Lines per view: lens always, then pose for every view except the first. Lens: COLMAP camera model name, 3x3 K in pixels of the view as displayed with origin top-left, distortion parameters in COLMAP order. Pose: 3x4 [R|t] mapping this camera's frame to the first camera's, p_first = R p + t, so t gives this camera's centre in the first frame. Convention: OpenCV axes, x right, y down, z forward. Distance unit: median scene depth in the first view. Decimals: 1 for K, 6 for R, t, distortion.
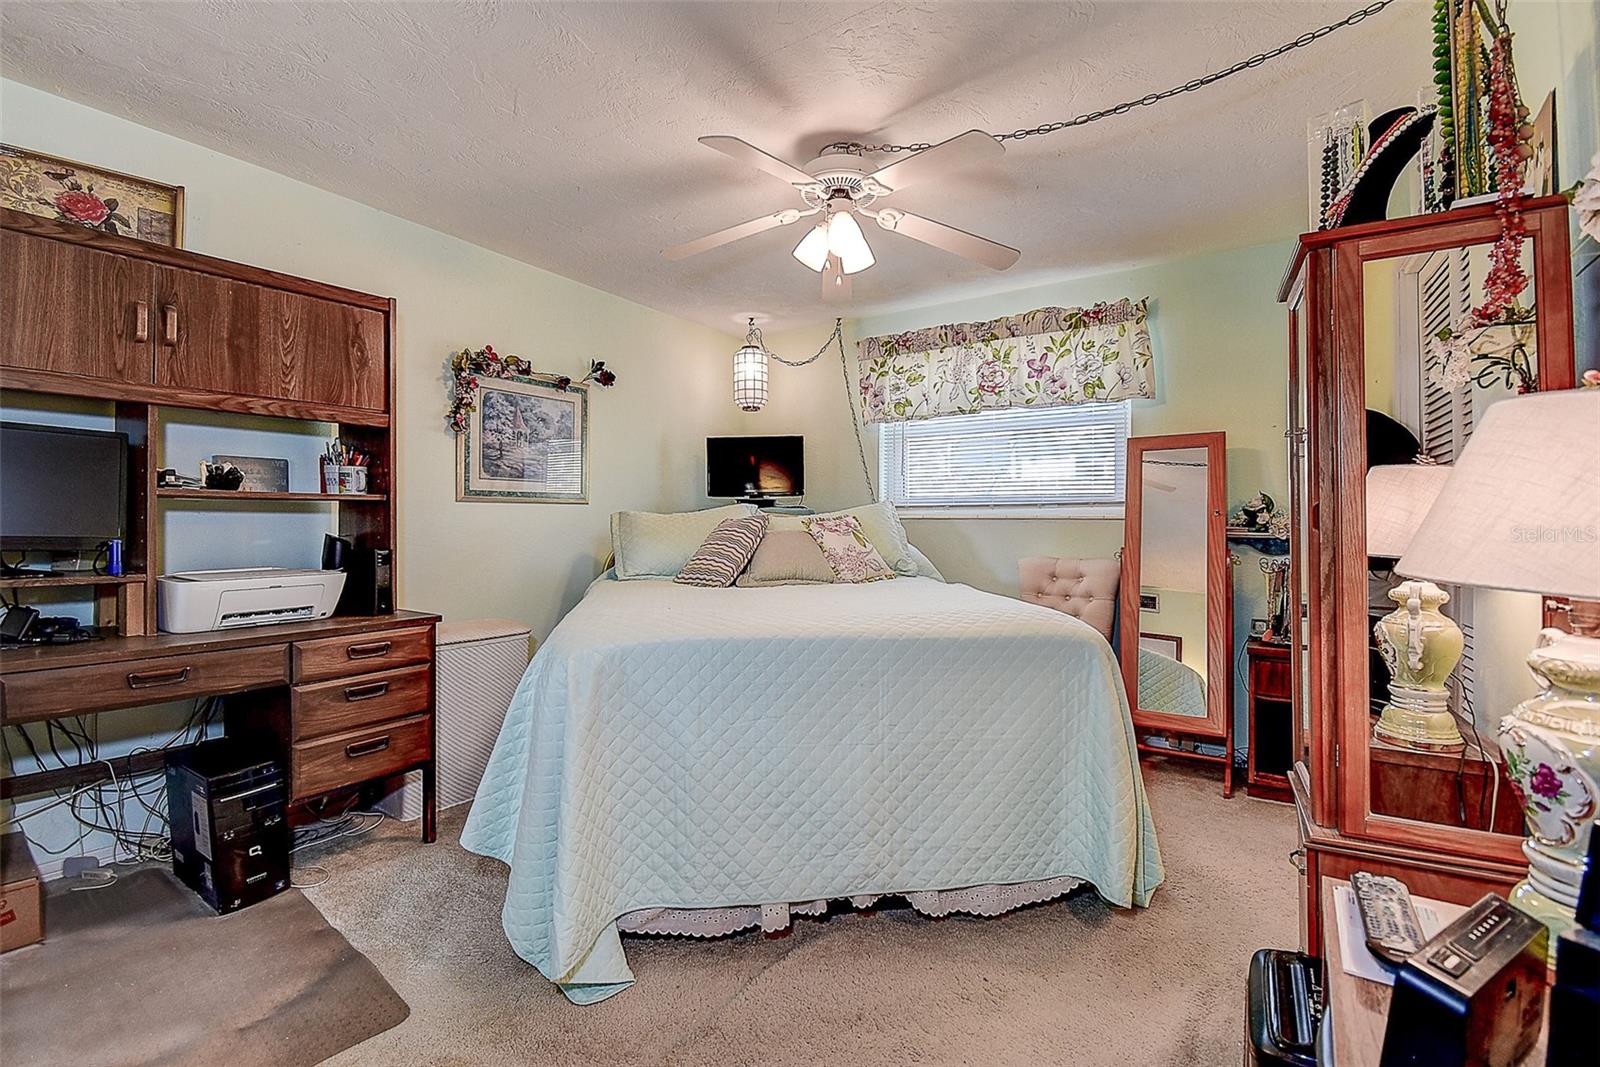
lens RADIAL K [[737.4, 0, 793.1], [0, 737.4, 518.4], [0, 0, 1]] dist [0.029586, -0.028566]
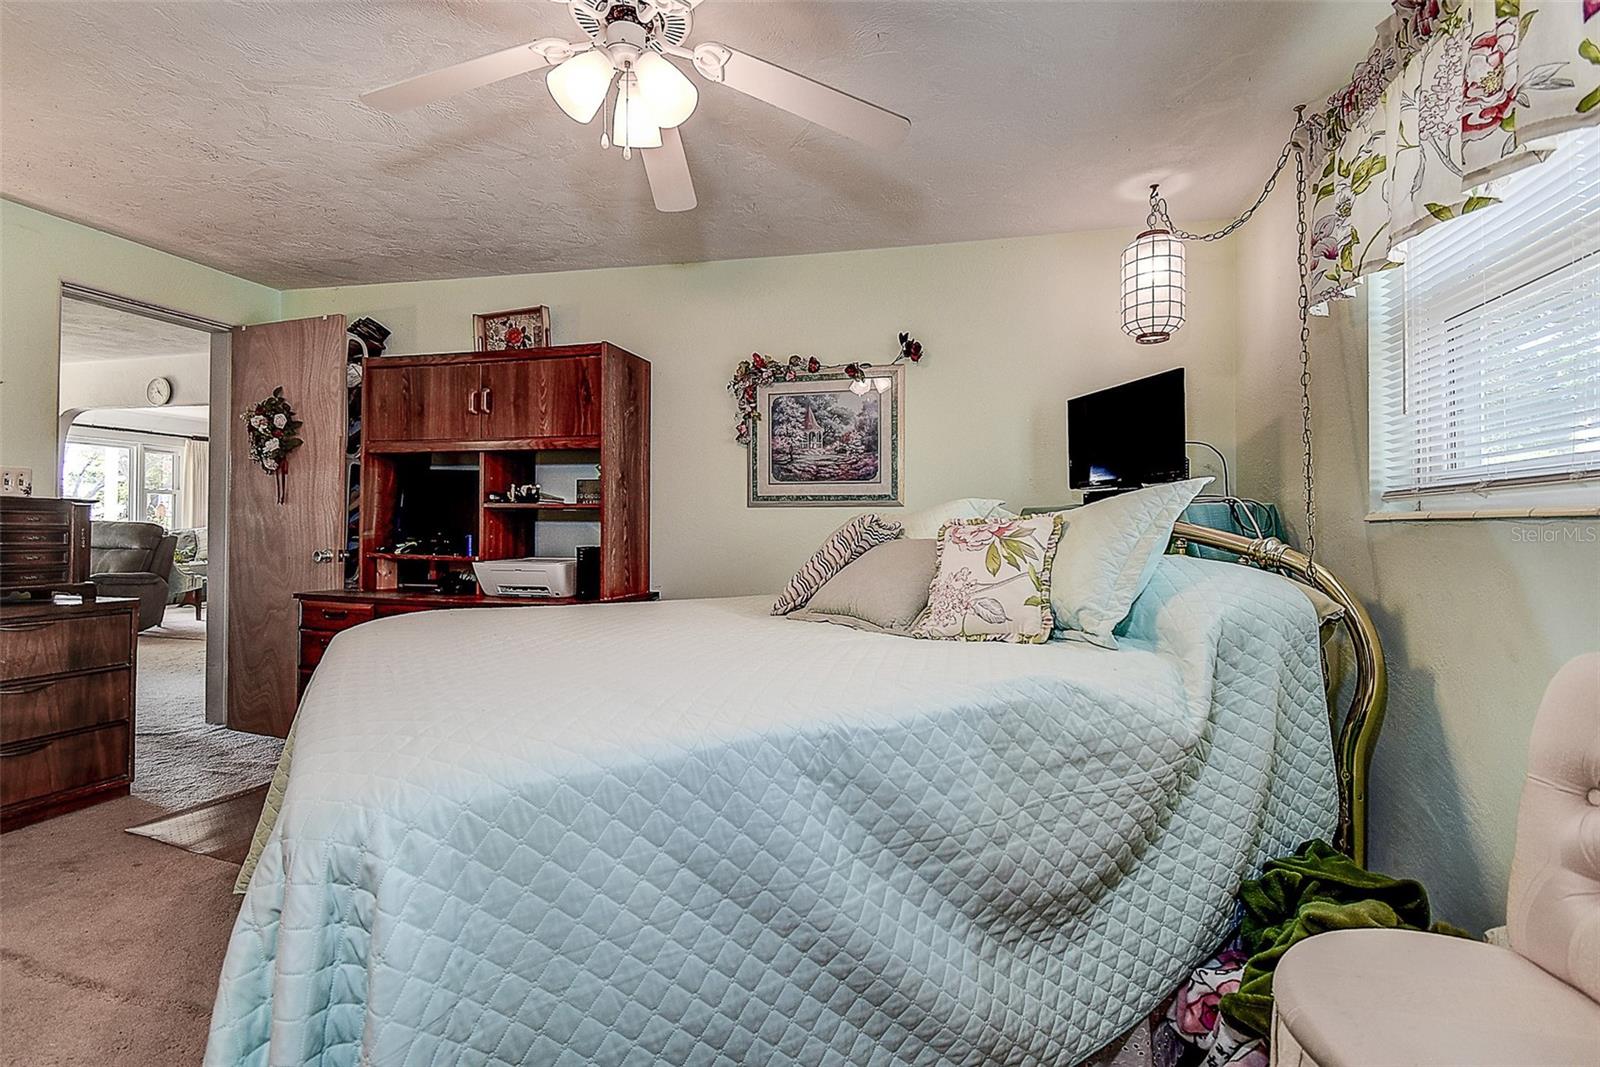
lens RADIAL K [[718.3, 0, 794.1], [0, 718.3, 519.5], [0, 0, 1]] dist [0.028189, -0.023339]
pose [[0.335064, -0.010086, -0.942141, 0.517322], [-0.001836, 0.999934, -0.011358, 0.006671], [0.942193, 0.005535, 0.335024, 0.689010]]
